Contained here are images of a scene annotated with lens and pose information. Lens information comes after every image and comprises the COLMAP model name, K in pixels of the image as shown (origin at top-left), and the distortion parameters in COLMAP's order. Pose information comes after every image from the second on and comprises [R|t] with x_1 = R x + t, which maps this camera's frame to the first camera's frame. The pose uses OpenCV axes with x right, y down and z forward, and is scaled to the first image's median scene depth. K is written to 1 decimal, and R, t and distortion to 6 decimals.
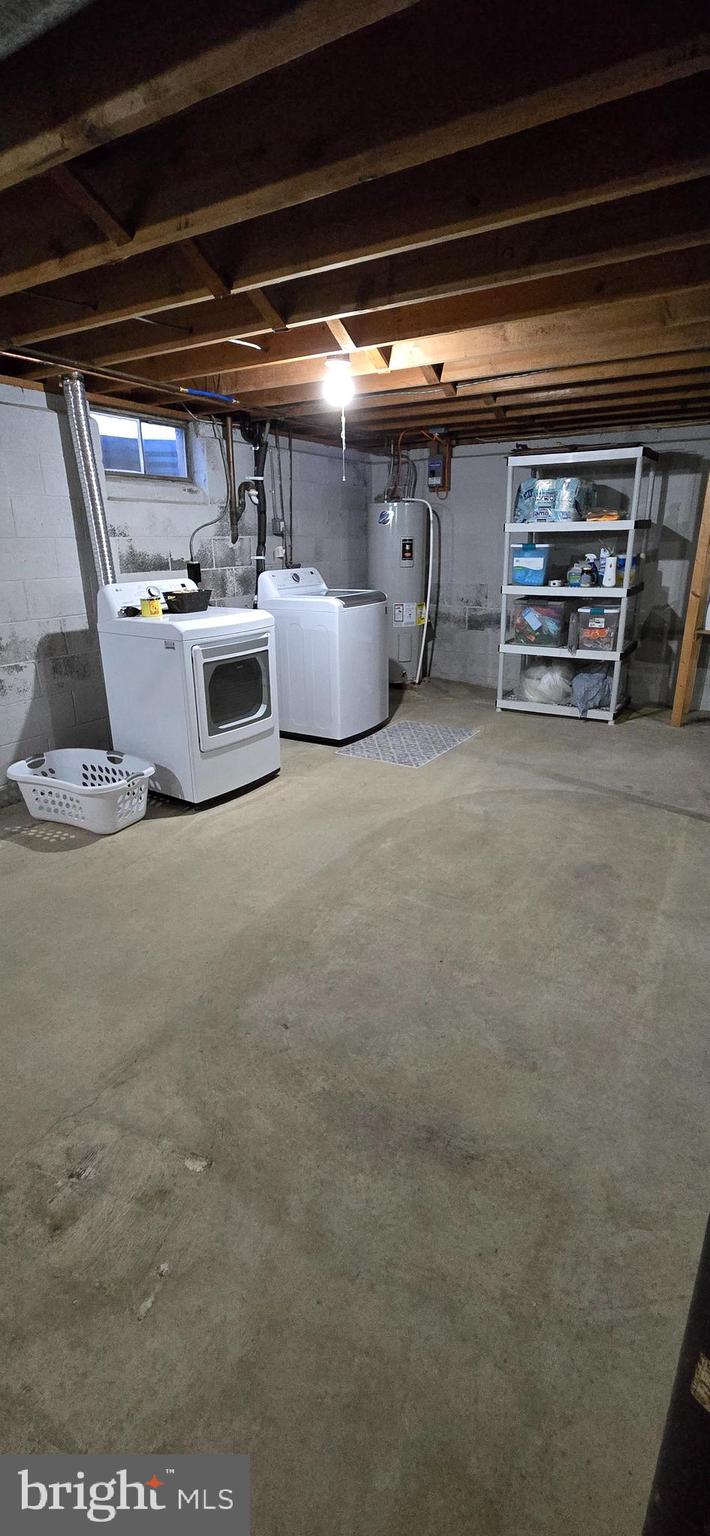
lens RADIAL K [[668.1, 0, 355.0], [0, 668.1, 768.0], [0, 0, 1]] dist [-0.001206, -0.000040]
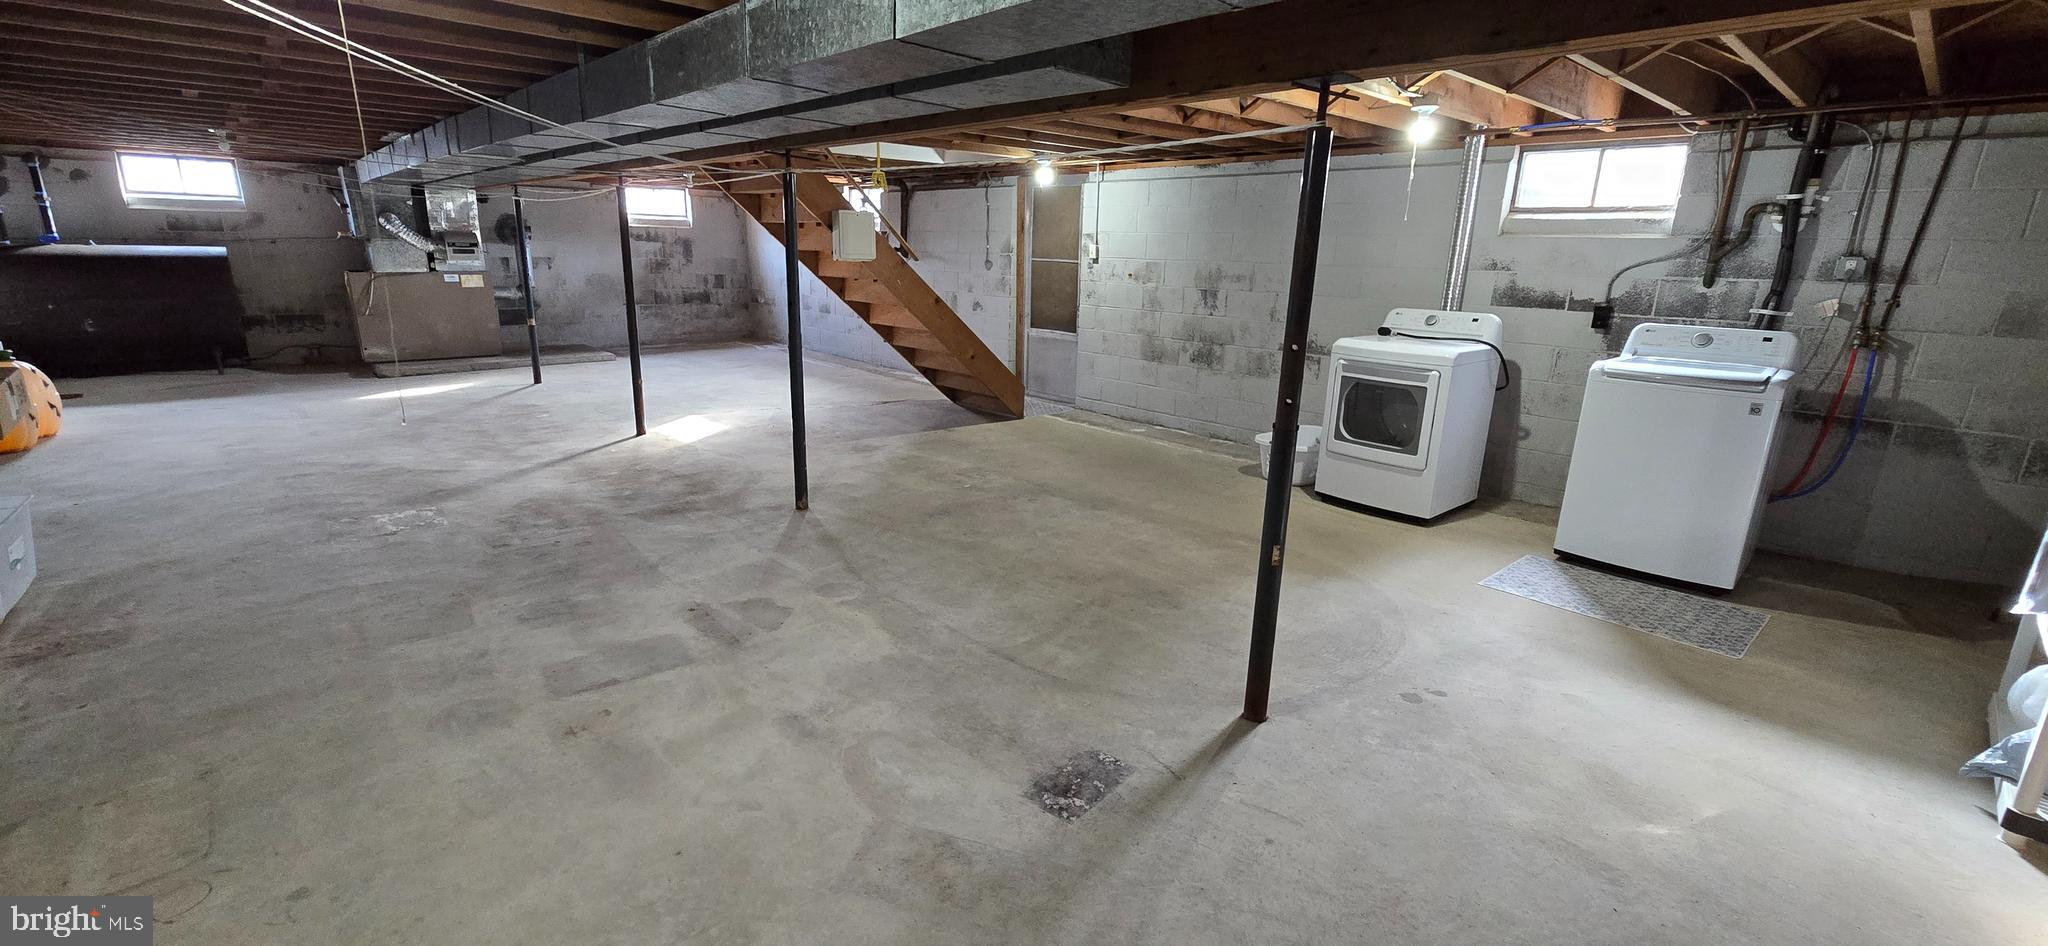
lens RADIAL K [[841.8, 0, 1026.2], [0, 841.8, 478.1], [0, 0, 1]] dist [0.001304, 0.000081]
pose [[-0.269492, 0.258726, -0.927596, 1.035383], [-0.333196, 0.878689, 0.341887, -0.247843], [0.903523, 0.401207, -0.150593, 0.620751]]
